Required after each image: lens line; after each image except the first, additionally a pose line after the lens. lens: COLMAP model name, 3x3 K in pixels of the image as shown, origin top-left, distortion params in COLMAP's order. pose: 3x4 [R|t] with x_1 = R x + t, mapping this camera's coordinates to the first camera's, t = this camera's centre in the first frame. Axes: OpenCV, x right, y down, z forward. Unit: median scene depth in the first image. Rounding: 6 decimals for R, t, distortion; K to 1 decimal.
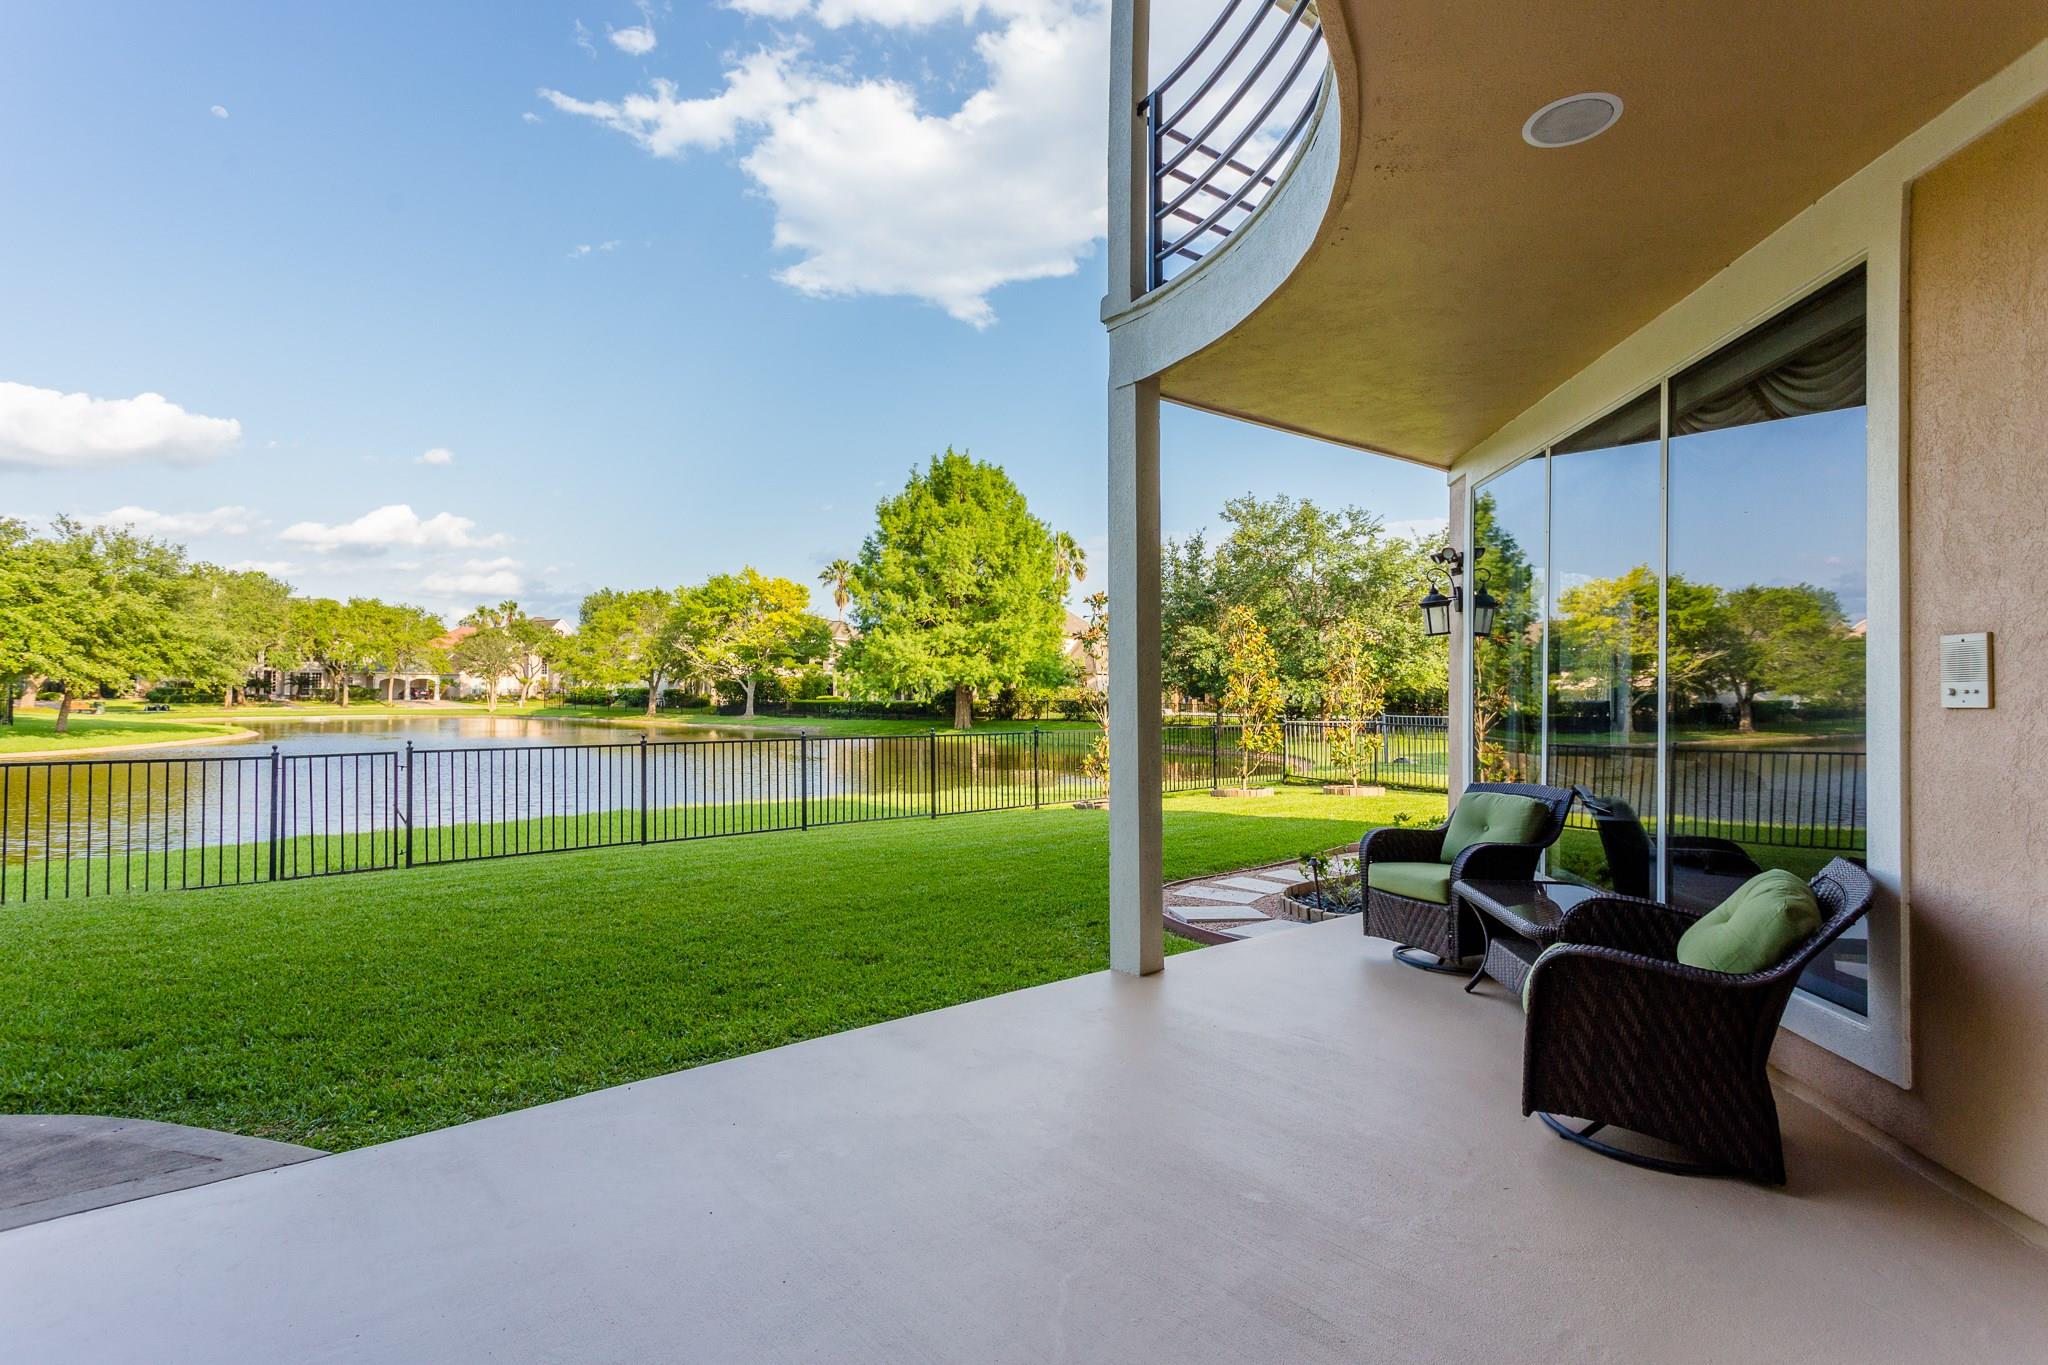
lens RADIAL K [[994.3, 0, 1029.5], [0, 994.3, 682.0], [0, 0, 1]] dist [-0.004388, 0.003173]
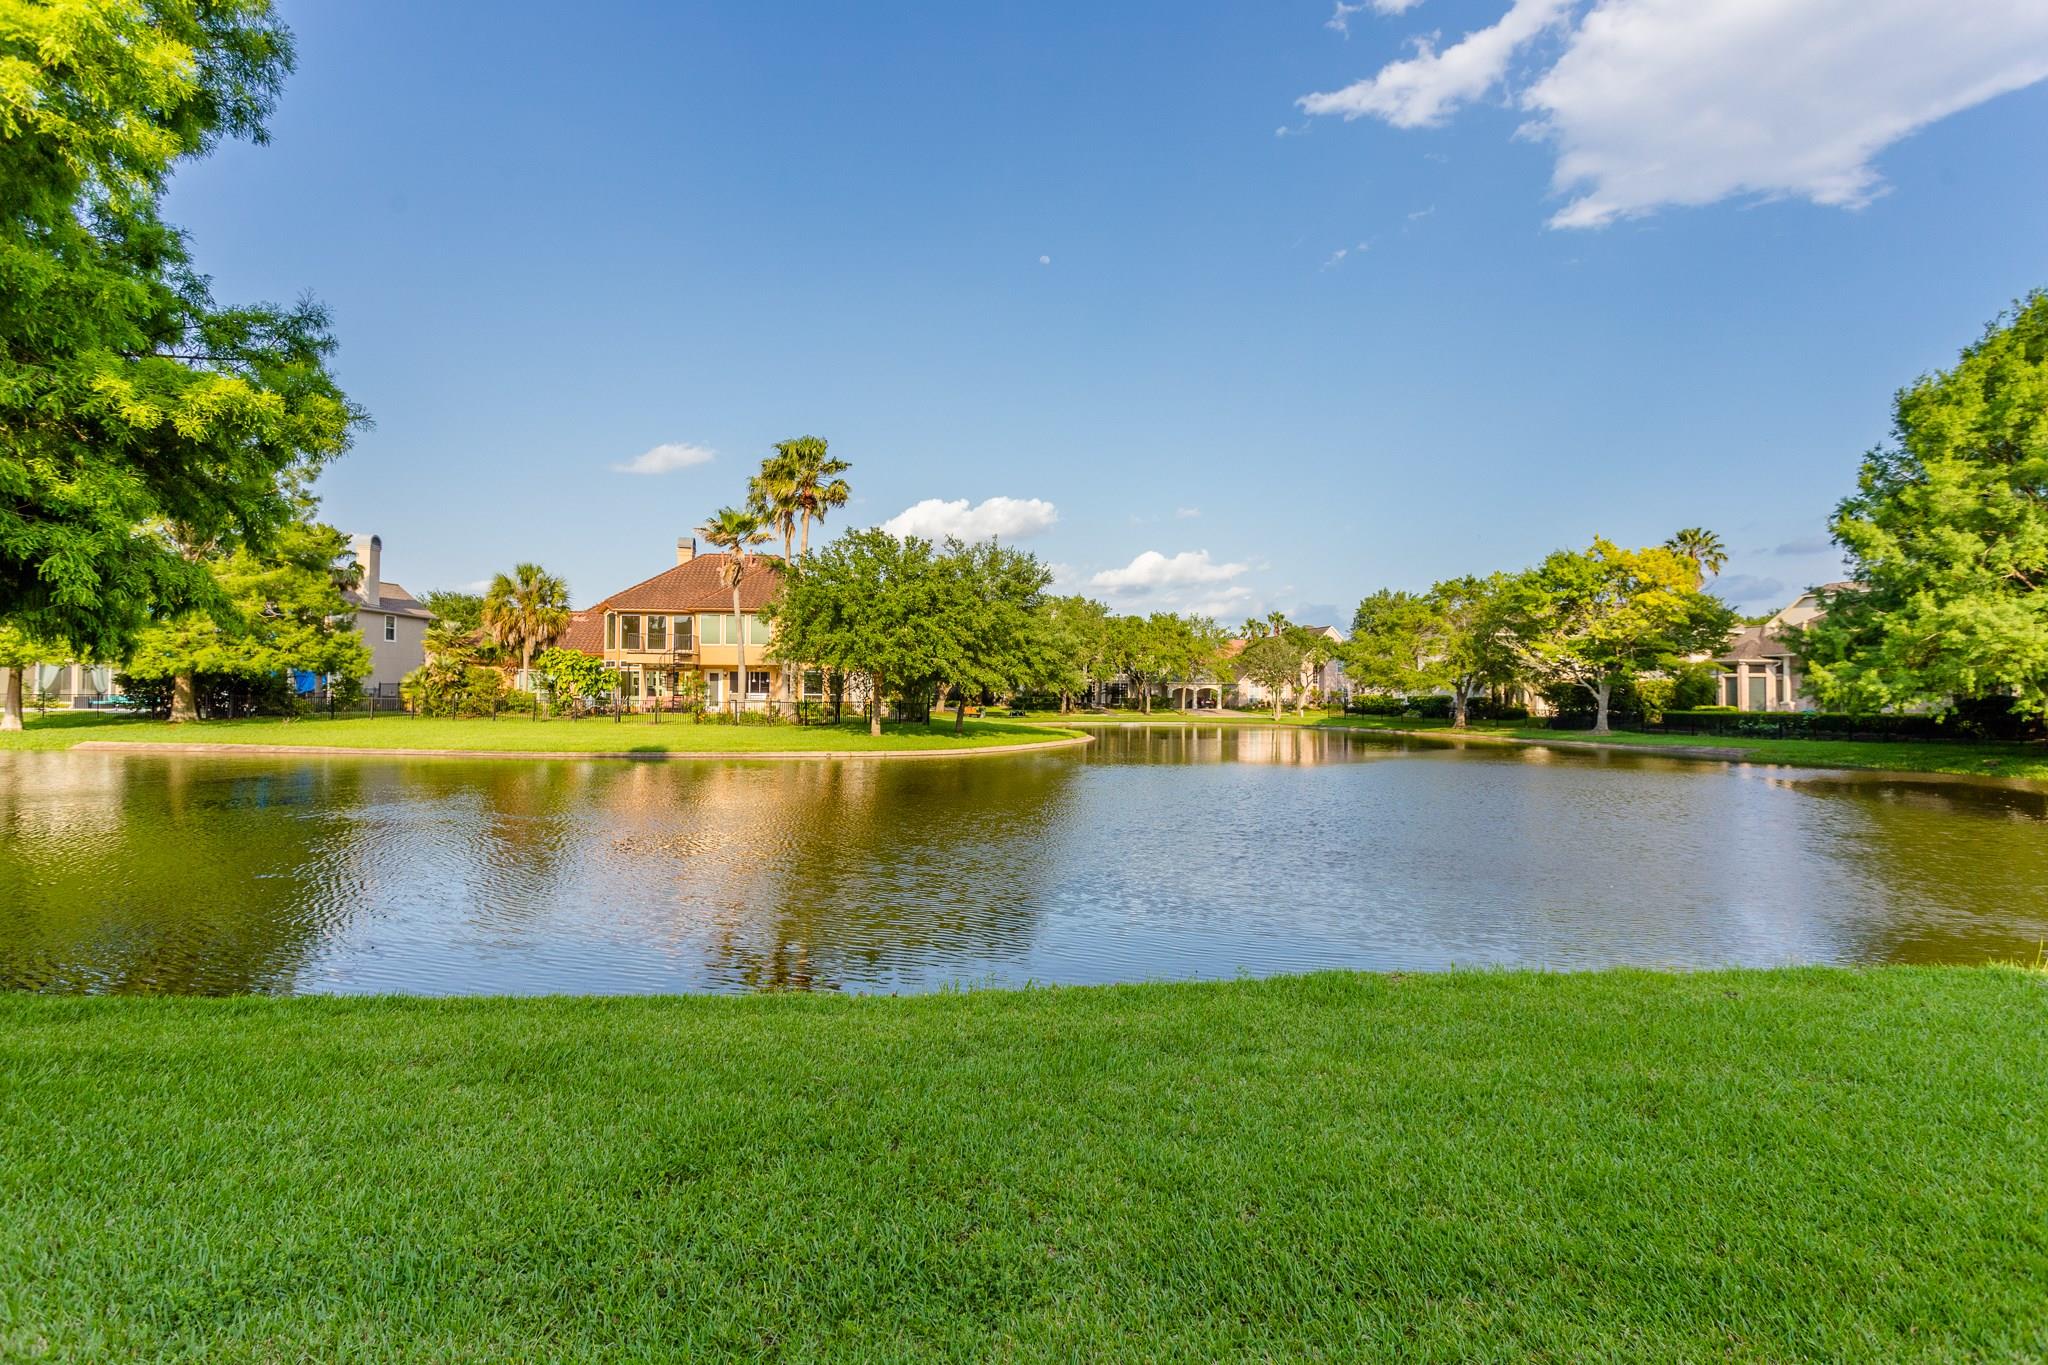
lens RADIAL K [[994.3, 0, 1026.6], [0, 994.3, 688.3], [0, 0, 1]] dist [-0.004388, 0.003173]
pose [[0.760158, -0.005425, -0.649716, -0.103869], [0.001012, 0.999974, -0.007165, 0.005217], [0.649738, 0.004789, 0.760143, 0.109814]]
